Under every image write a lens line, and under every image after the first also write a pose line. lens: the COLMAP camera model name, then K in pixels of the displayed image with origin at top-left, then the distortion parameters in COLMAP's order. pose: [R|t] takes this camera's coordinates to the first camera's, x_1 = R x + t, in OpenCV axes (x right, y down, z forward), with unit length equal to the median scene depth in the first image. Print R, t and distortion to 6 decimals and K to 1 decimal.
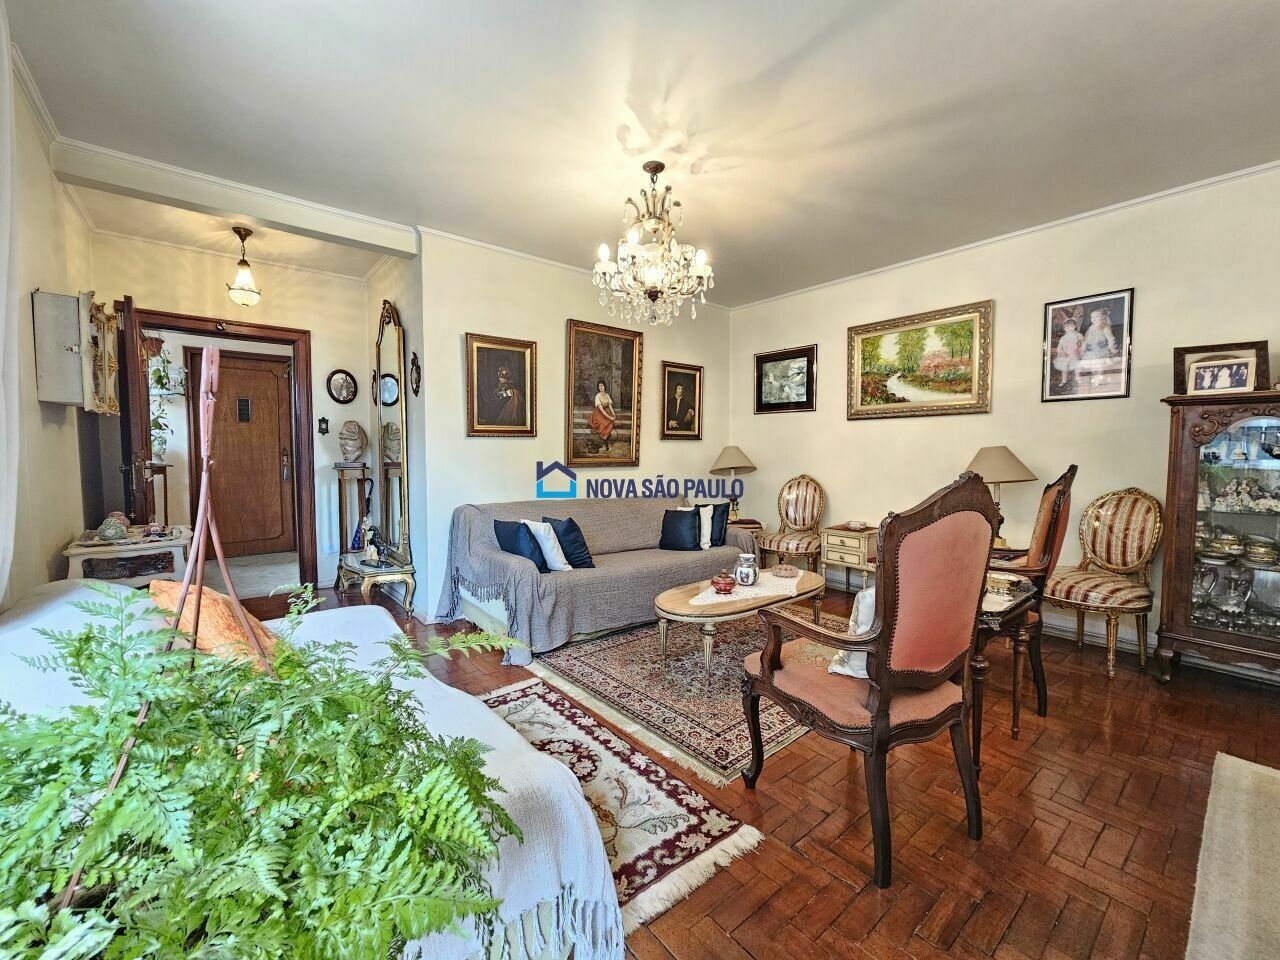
lens RADIAL K [[523.6, 0, 640.7], [0, 523.6, 479.9], [0, 0, 1]] dist [-0.001532, 0.000188]
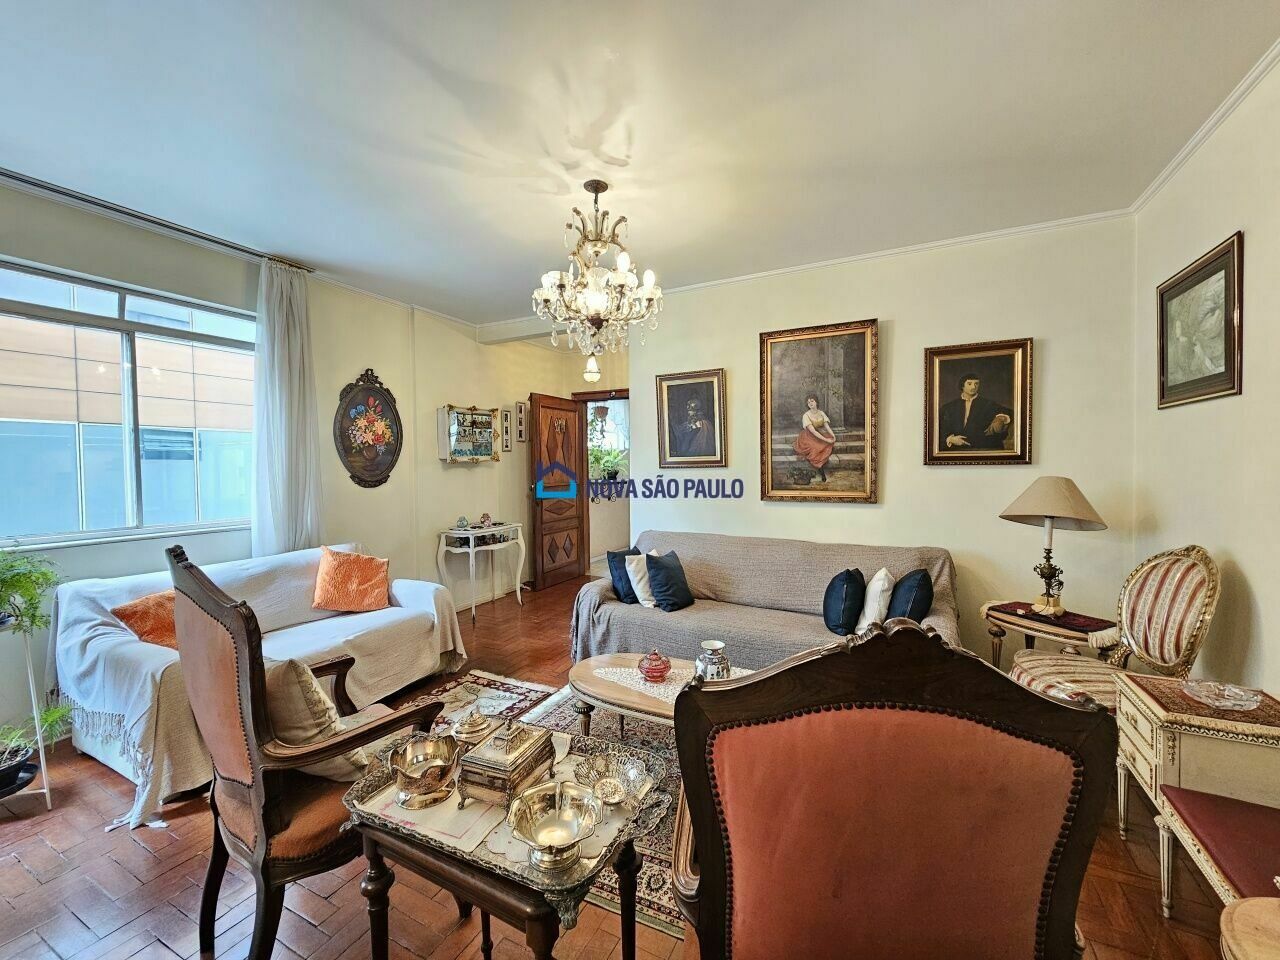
lens RADIAL K [[523.6, 0, 640.7], [0, 523.6, 479.9], [0, 0, 1]] dist [-0.001532, 0.000188]
pose [[0.400277, 0.017487, -0.916228, 0.602571], [-0.040231, 0.999189, 0.001494, -0.053161], [0.915511, 0.036263, 0.400656, 0.471560]]
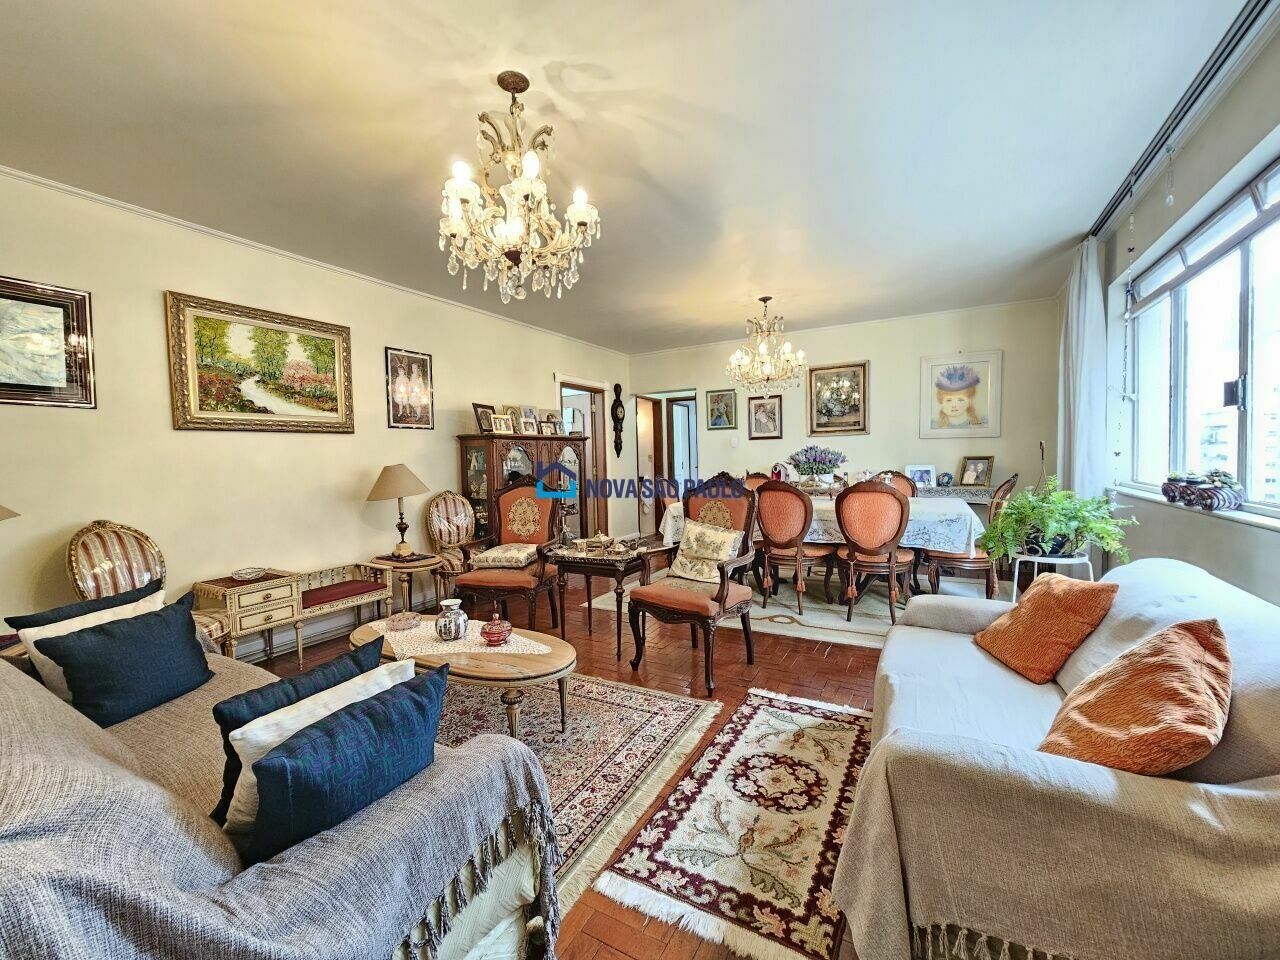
lens RADIAL K [[523.6, 0, 640.7], [0, 523.6, 479.9], [0, 0, 1]] dist [-0.001532, 0.000188]
pose [[-0.354595, -0.035668, 0.934339, -0.483412], [0.076168, 0.994849, 0.066885, -0.054230], [-0.931912, 0.094883, -0.350052, 0.748720]]
